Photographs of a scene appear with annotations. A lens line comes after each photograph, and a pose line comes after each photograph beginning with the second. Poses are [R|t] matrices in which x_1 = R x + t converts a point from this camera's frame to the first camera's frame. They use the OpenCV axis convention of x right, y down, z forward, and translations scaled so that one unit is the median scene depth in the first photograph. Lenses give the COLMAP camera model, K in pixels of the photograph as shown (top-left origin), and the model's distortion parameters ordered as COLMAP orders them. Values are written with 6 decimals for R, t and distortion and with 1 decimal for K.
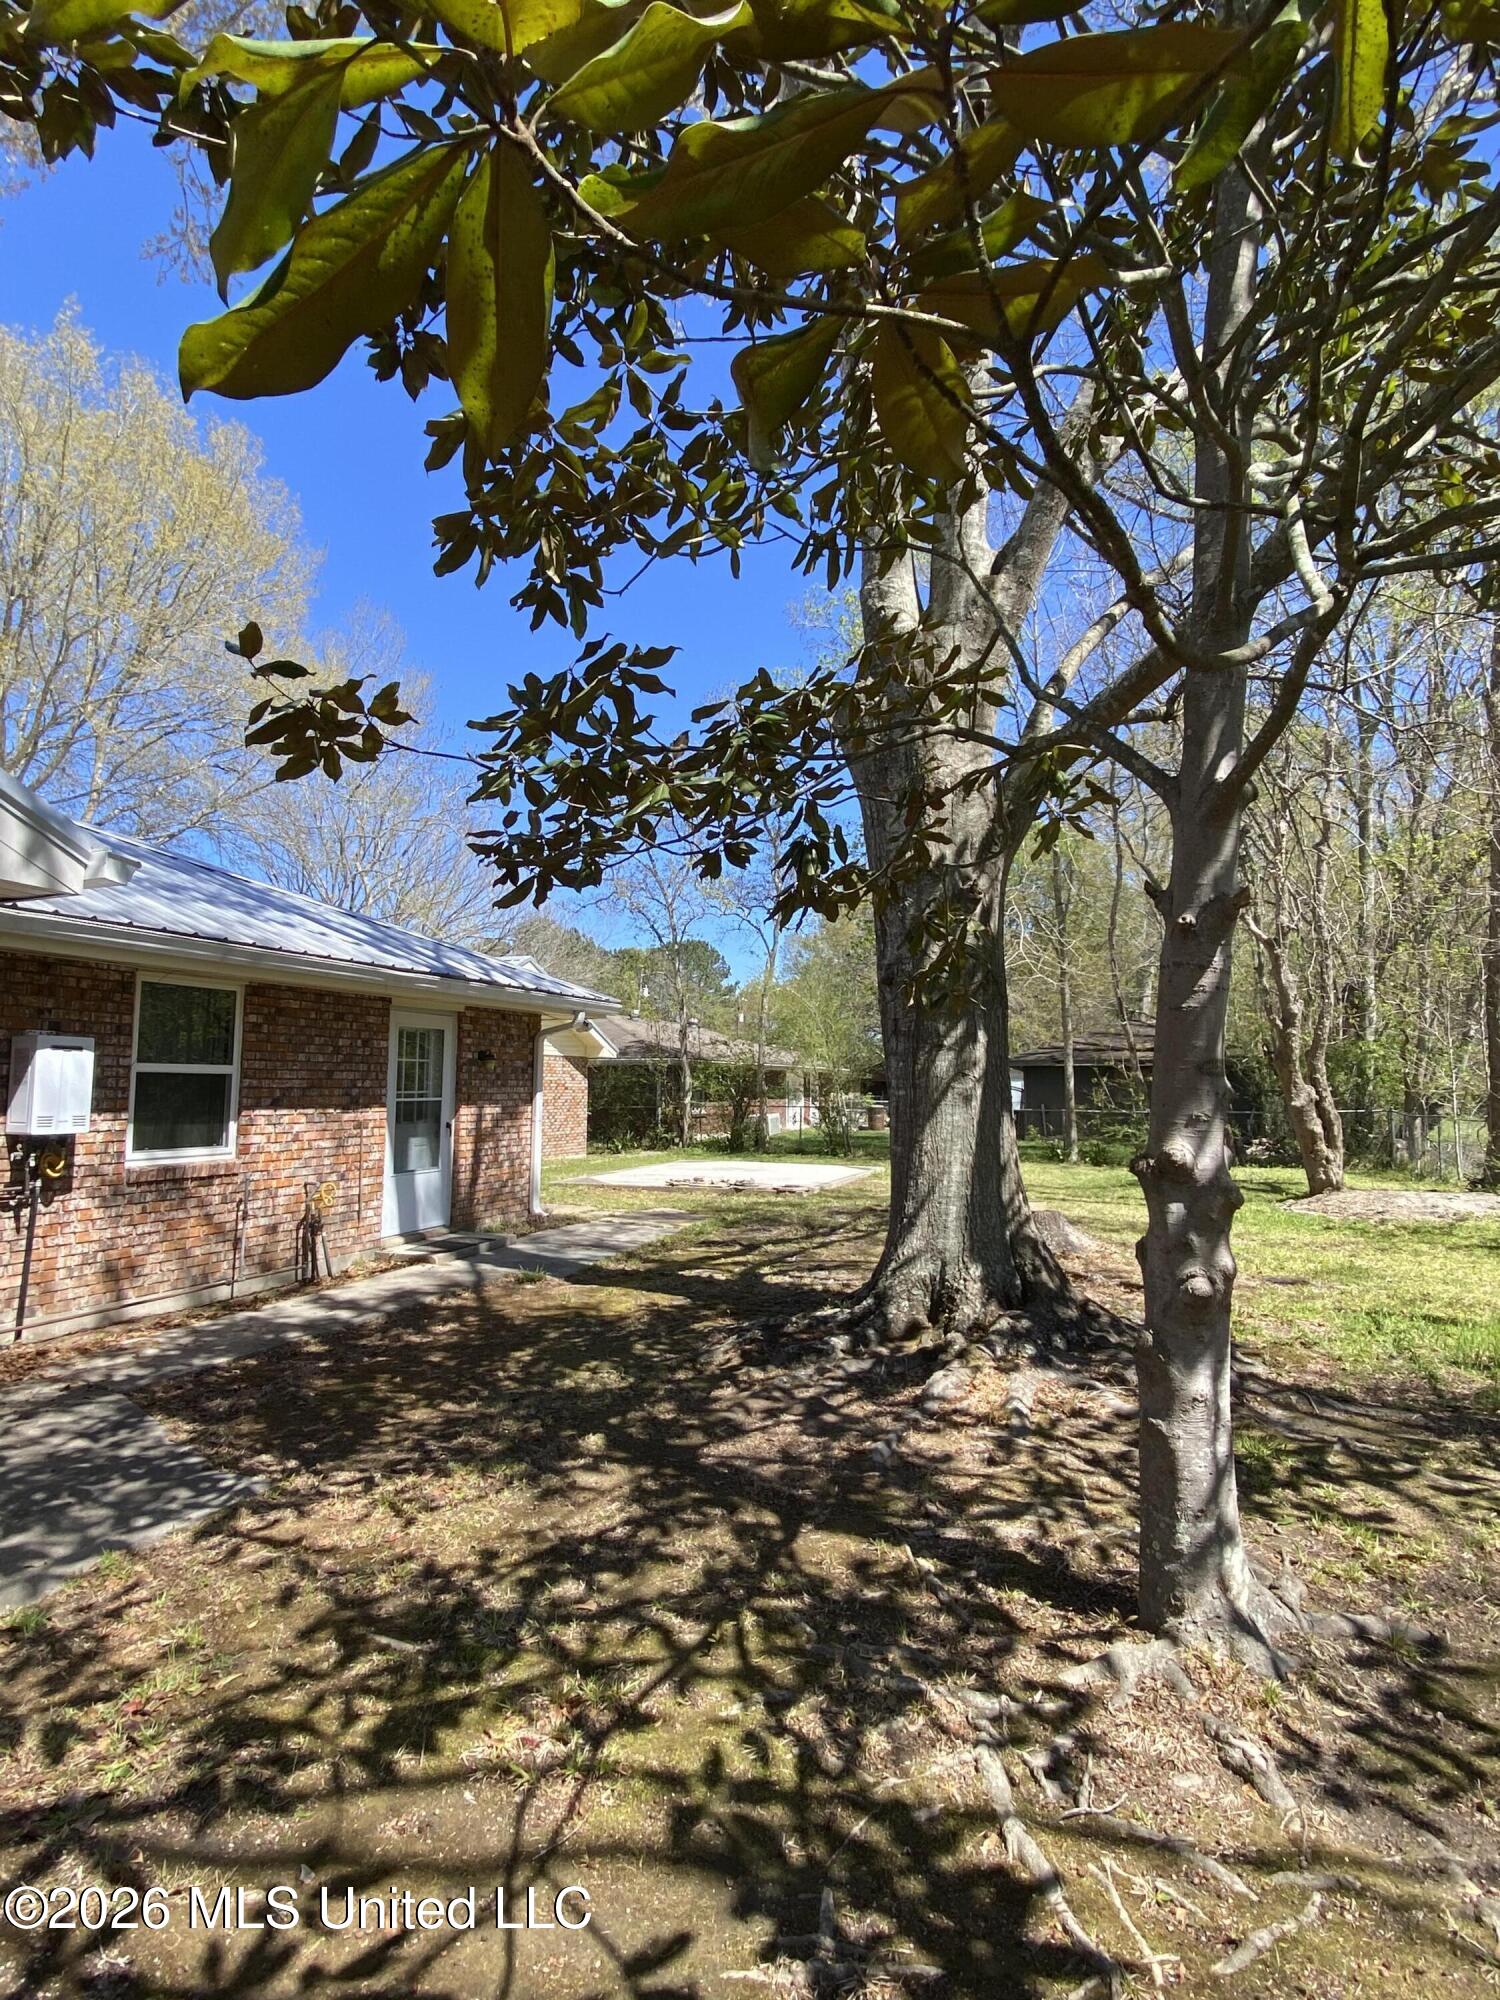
lens RADIAL K [[1069.8, 0, 750.0], [0, 1069.8, 1000.0], [0, 0, 1]] dist [-0.000787, -0.000150]
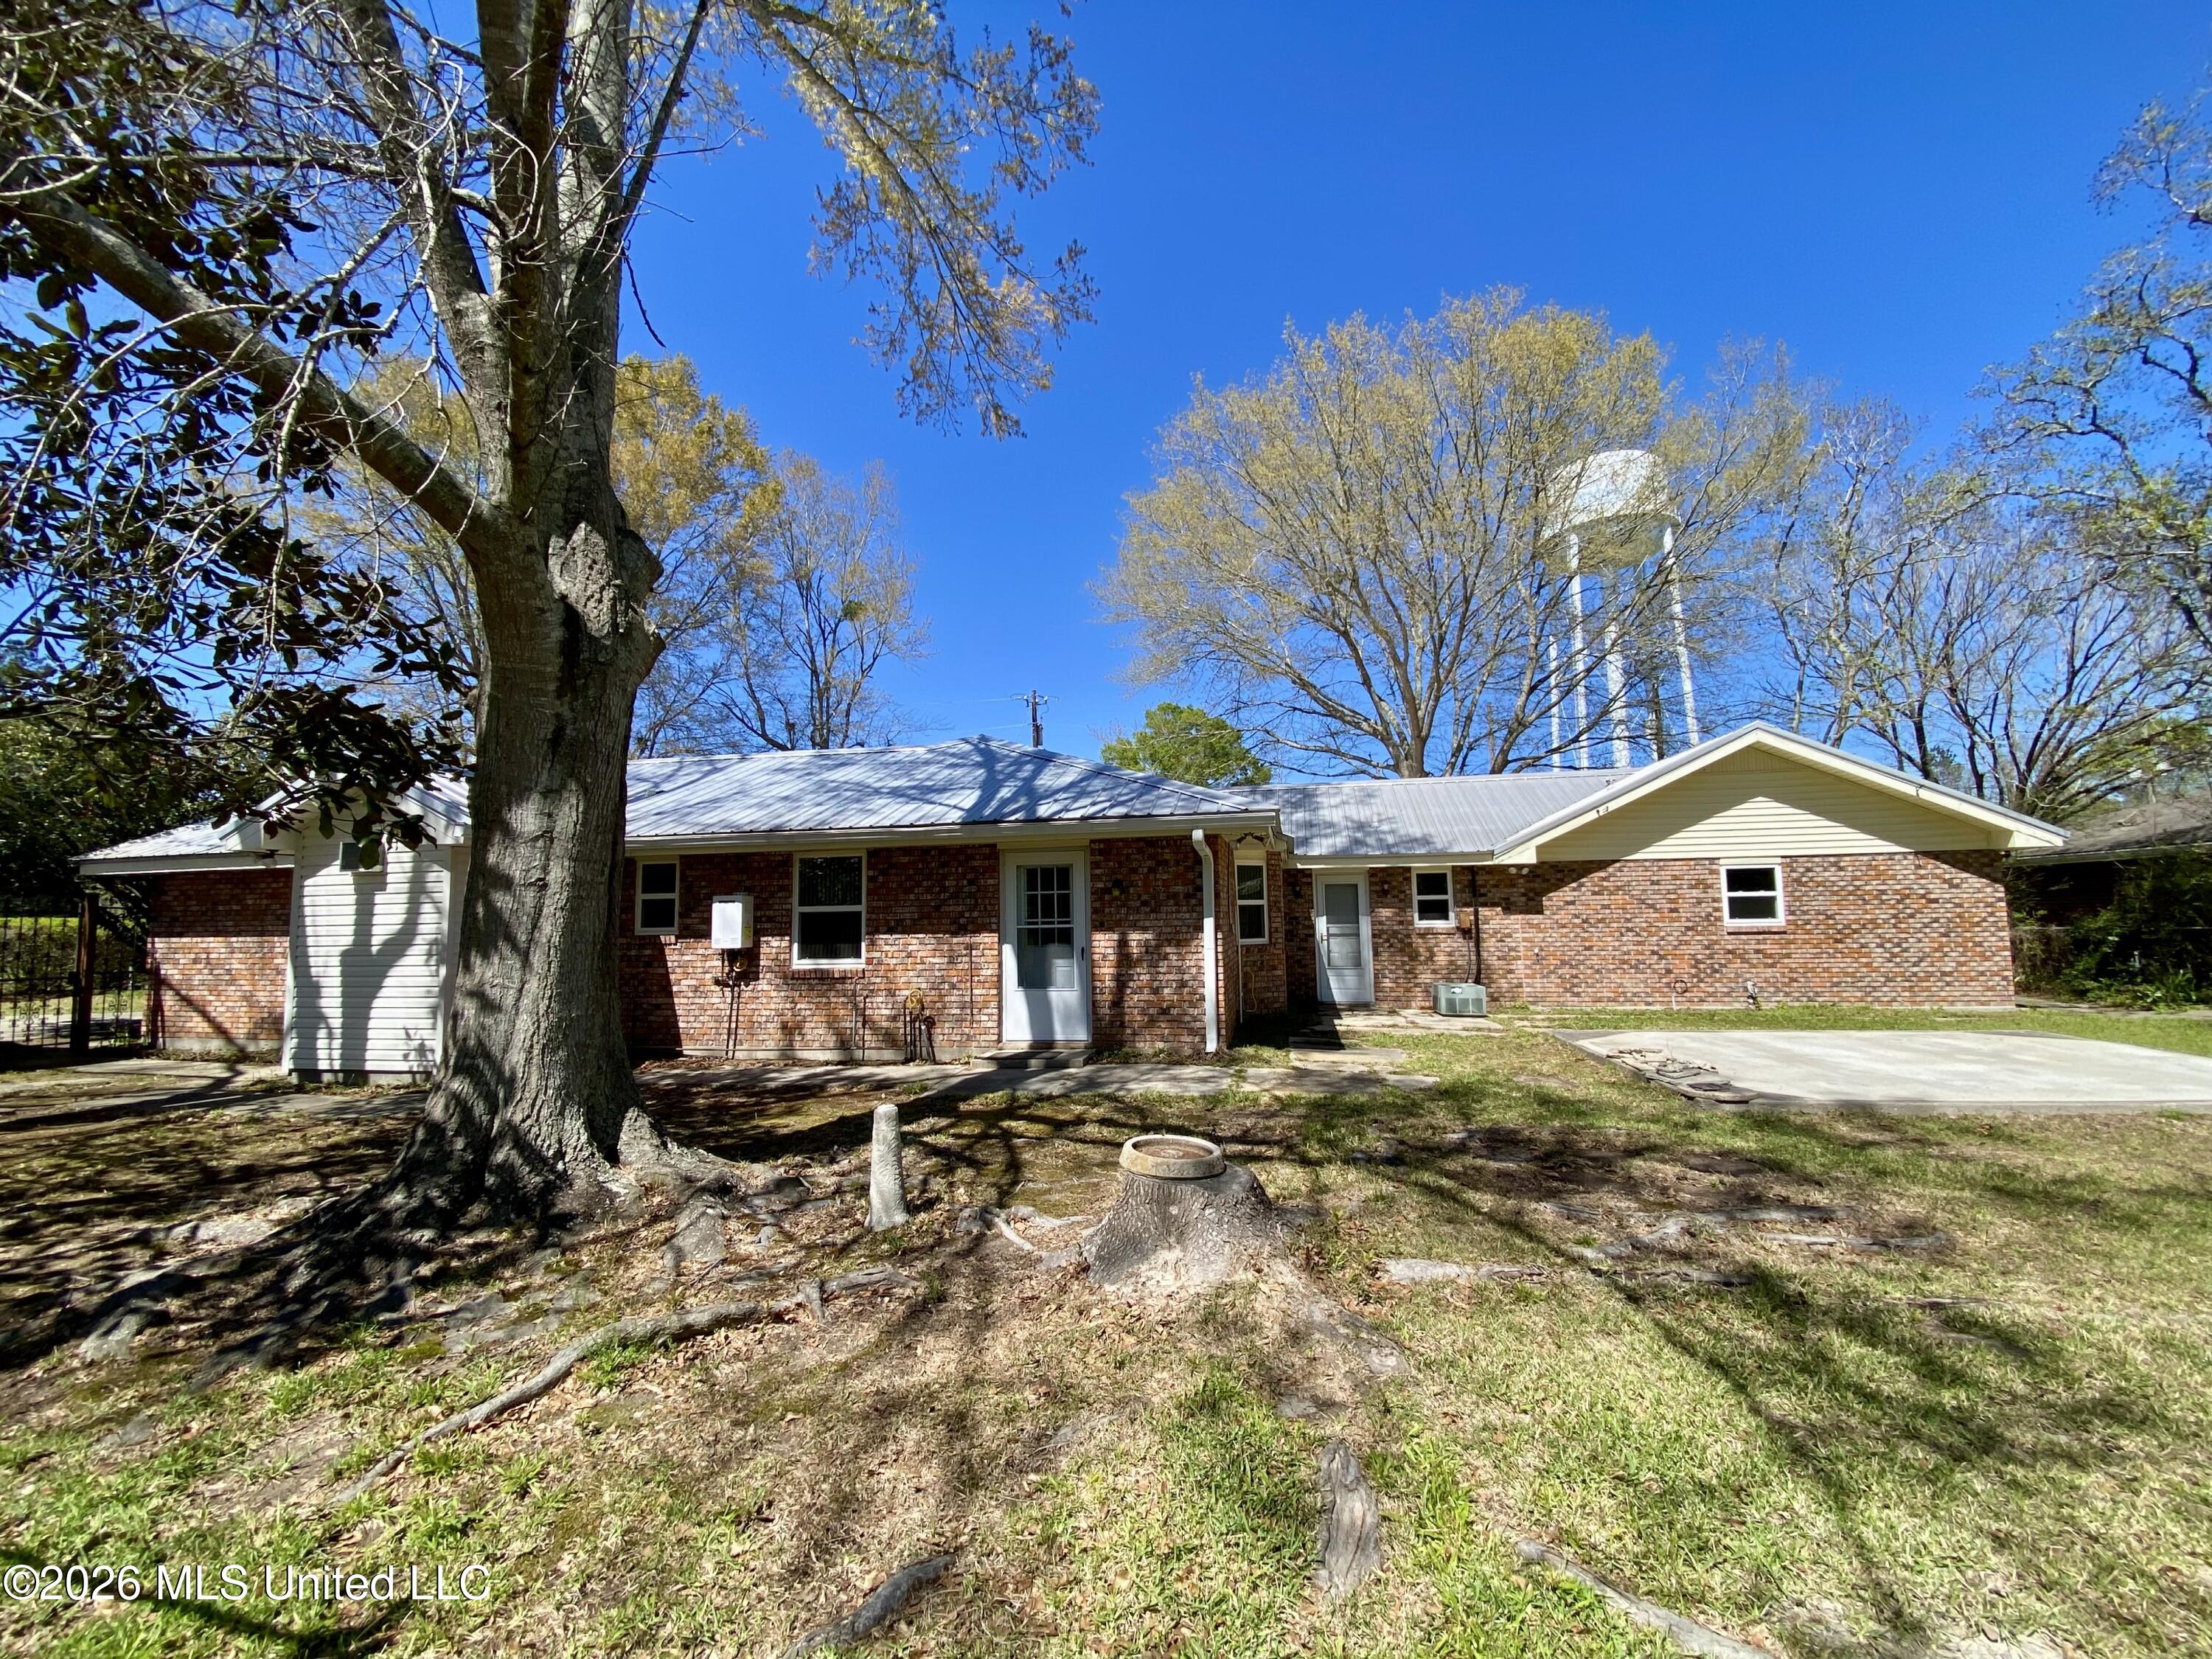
lens RADIAL K [[895.2, 0, 1106.0], [0, 895.2, 829.5], [0, 0, 1]] dist [0.000948, -0.000008]
pose [[0.162832, -0.113884, -0.980059, 0.809946], [0.095376, 0.990481, -0.099249, 0.110624], [0.982033, -0.077314, 0.172144, 1.097718]]
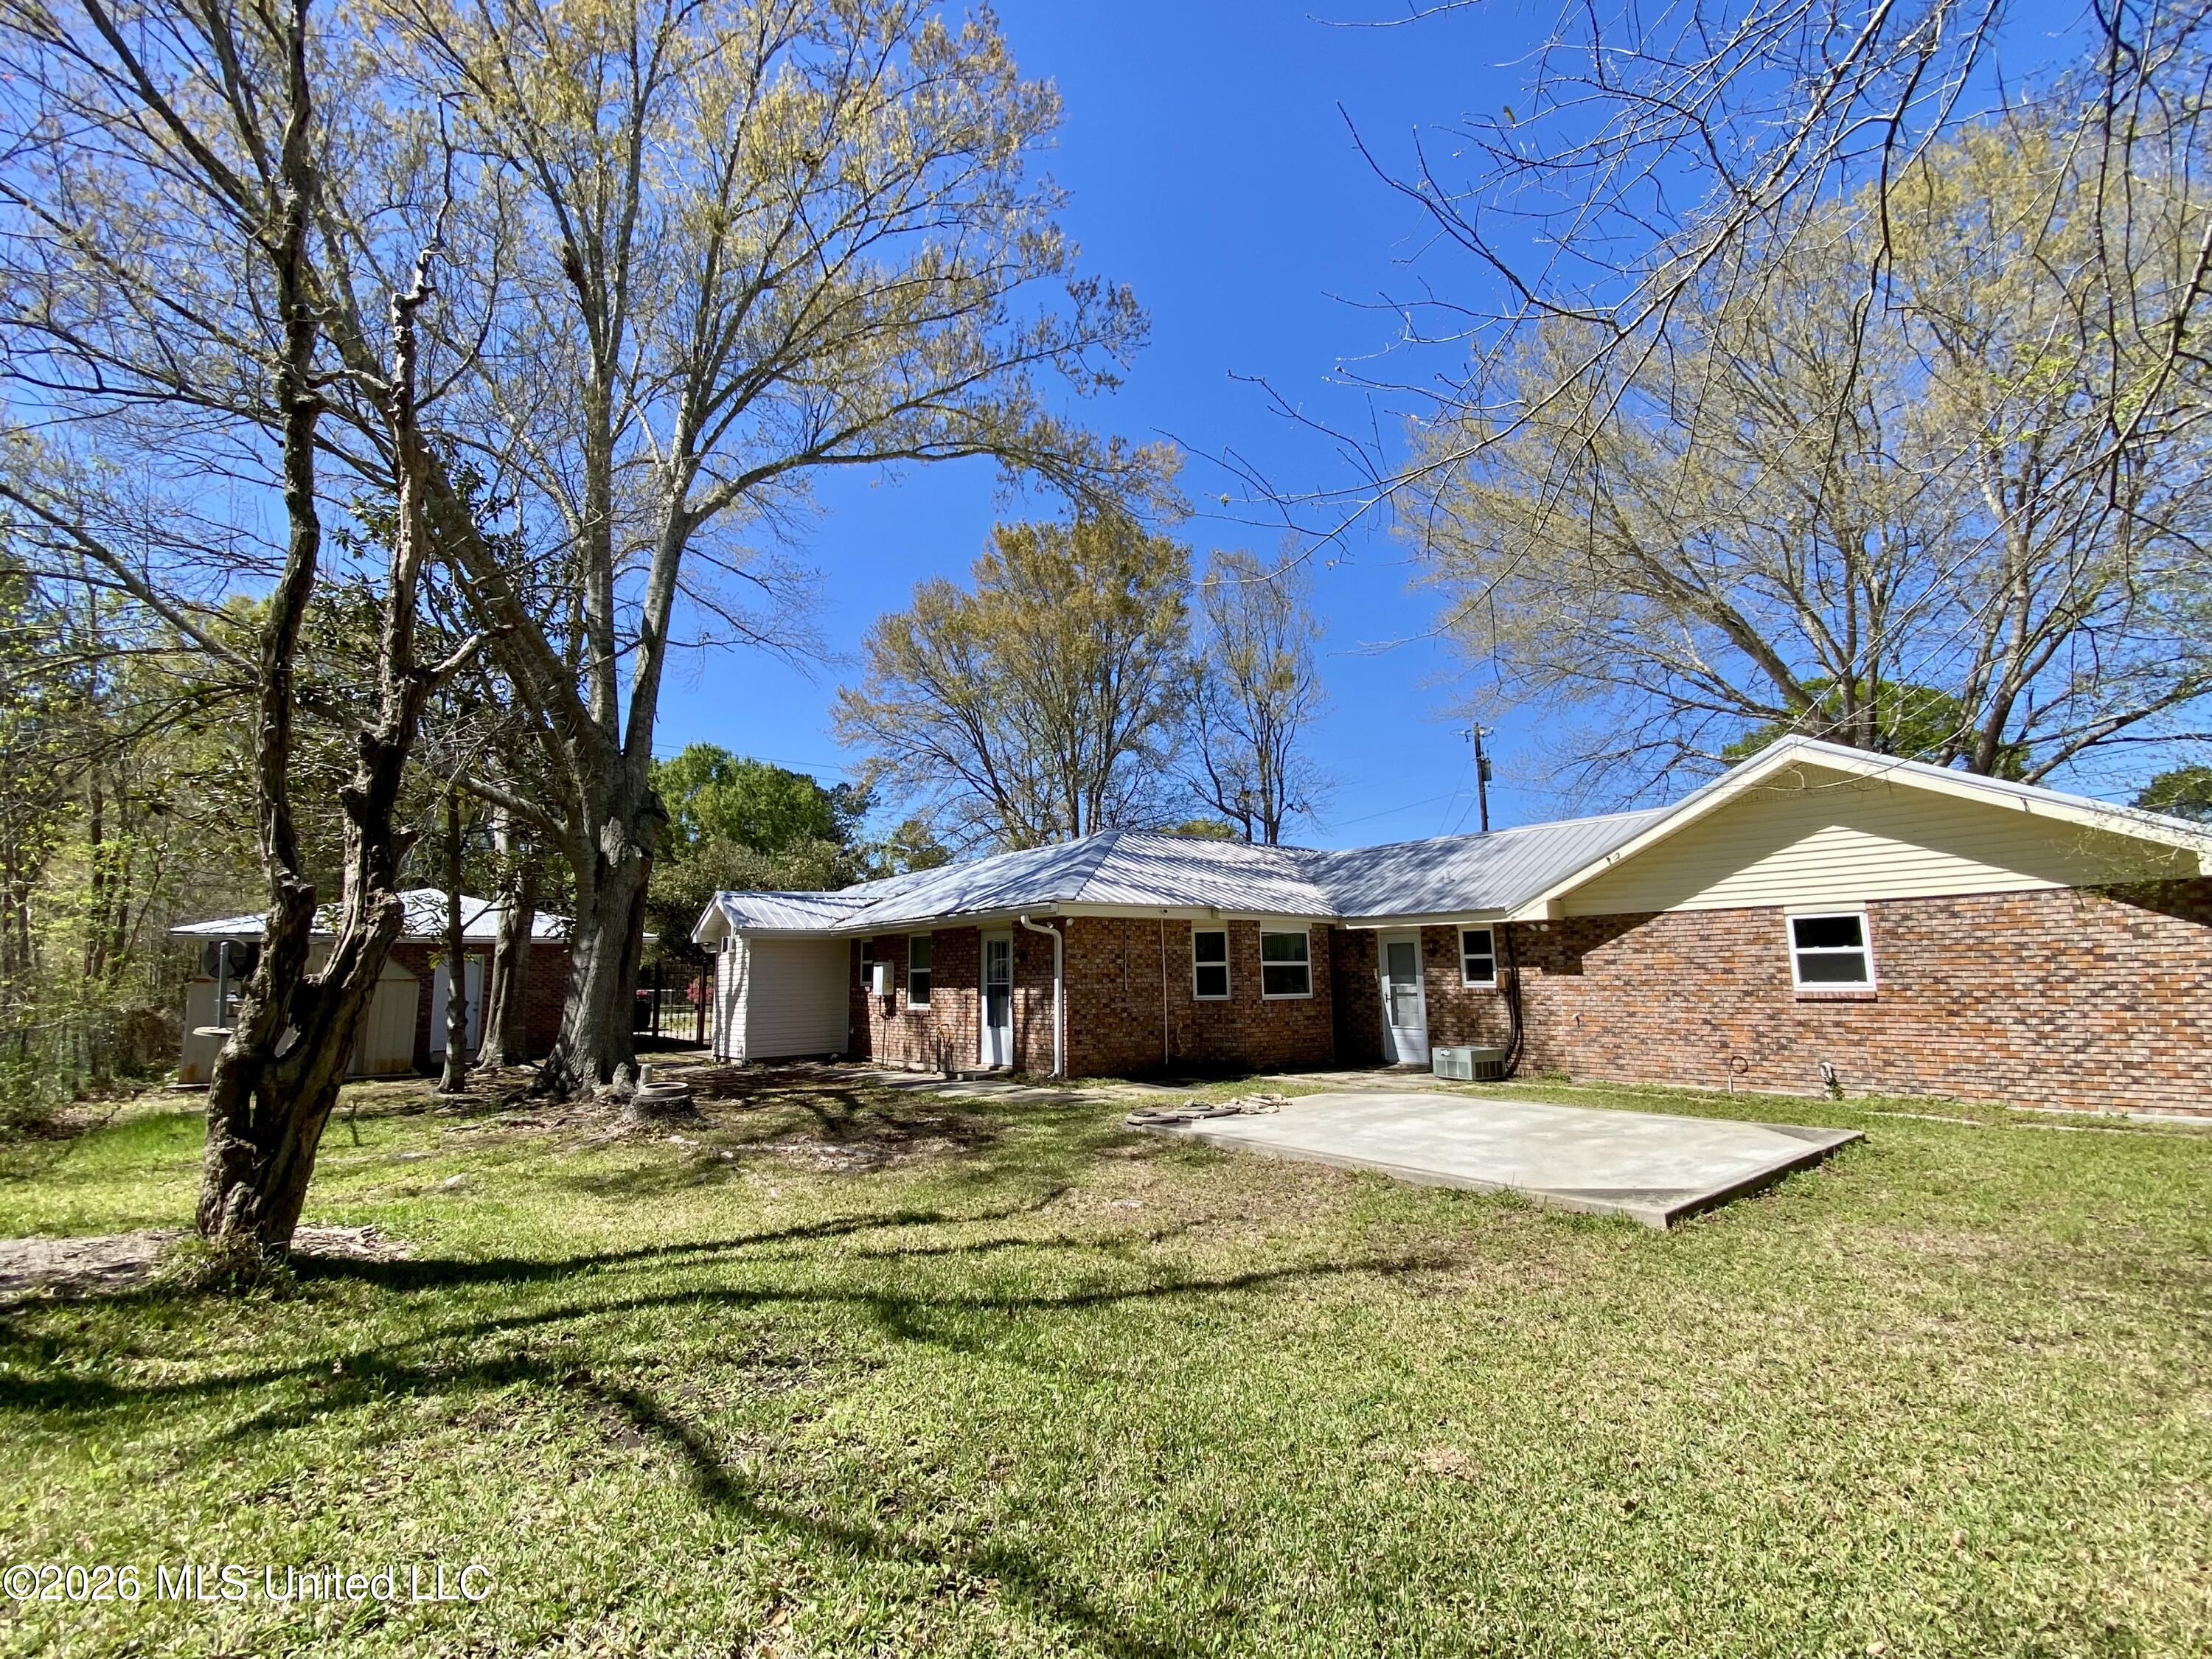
lens RADIAL K [[960.1, 0, 1106.0], [0, 960.1, 829.5], [0, 0, 1]] dist [0.015702, -0.012863]
pose [[-0.505203, -0.140105, -0.851552, 1.105135], [0.073286, 0.976205, -0.204092, 0.212300], [0.859883, -0.165515, -0.482914, 2.307428]]
